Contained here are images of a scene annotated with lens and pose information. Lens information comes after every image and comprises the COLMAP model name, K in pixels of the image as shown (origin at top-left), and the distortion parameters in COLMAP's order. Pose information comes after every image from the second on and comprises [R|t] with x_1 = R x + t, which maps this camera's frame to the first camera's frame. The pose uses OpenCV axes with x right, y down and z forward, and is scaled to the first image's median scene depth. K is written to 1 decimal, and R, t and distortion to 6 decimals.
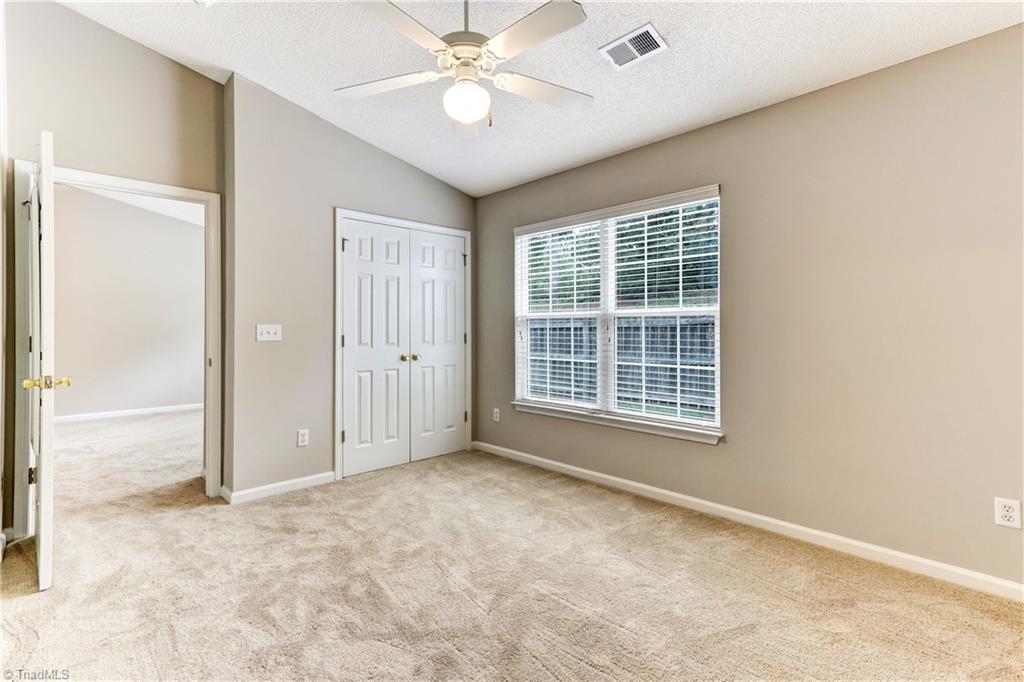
lens RADIAL K [[473.3, 0, 504.4], [0, 473.3, 331.1], [0, 0, 1]] dist [-0.000358, 0.000390]
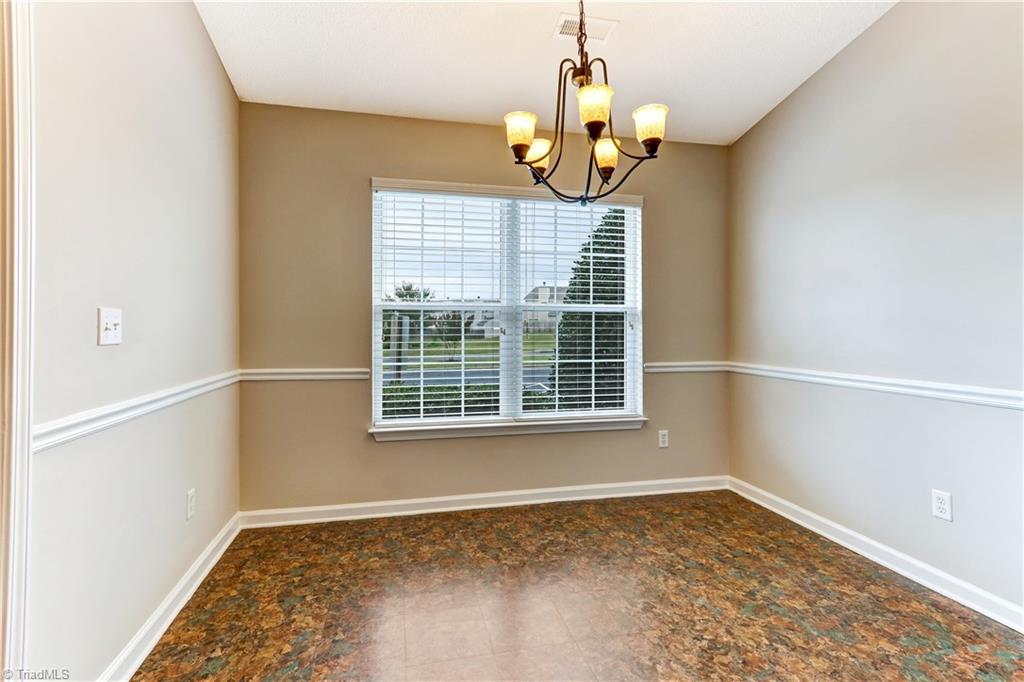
lens RADIAL K [[473.3, 0, 504.4], [0, 473.3, 331.1], [0, 0, 1]] dist [-0.000358, 0.000390]
pose [[0.537069, -0.003251, 0.843532, -0.673097], [-0.005140, 0.999961, 0.007126, 0.003496], [-0.843523, -0.008163, 0.537032, 0.693964]]
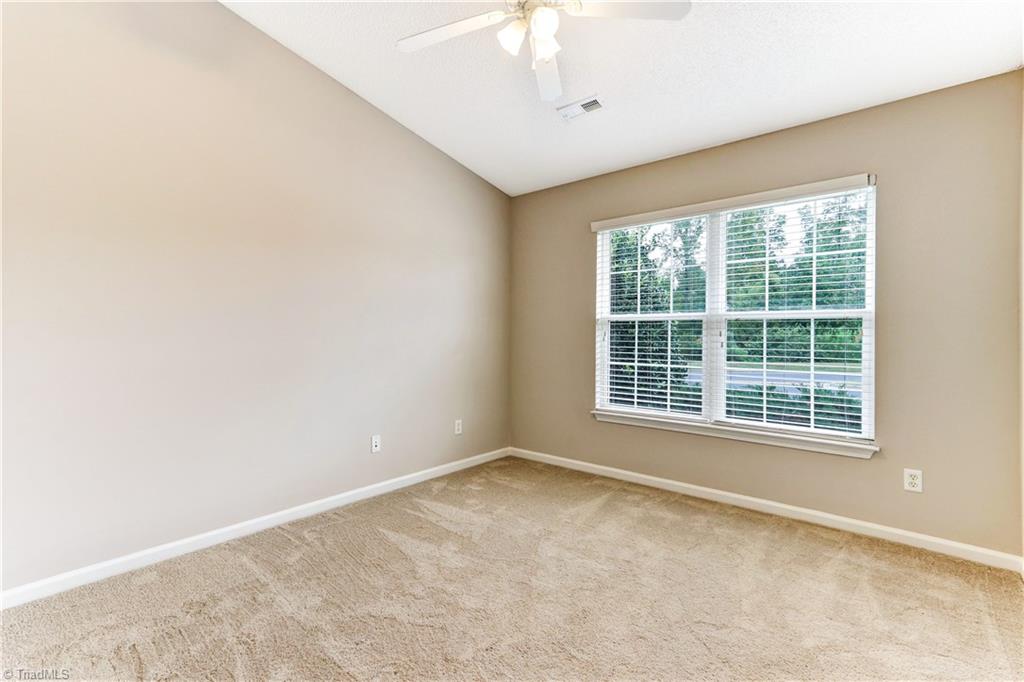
lens RADIAL K [[390.6, 0, 512.0], [0, 390.6, 341.0], [0, 0, 1]] dist [0.000060, 0.000046]
pose [[0.987364, -0.000125, 0.158471, -0.248213], [-0.002670, 0.999845, 0.017427, 0.000584], [-0.158448, -0.017630, 0.987210, 0.260665]]
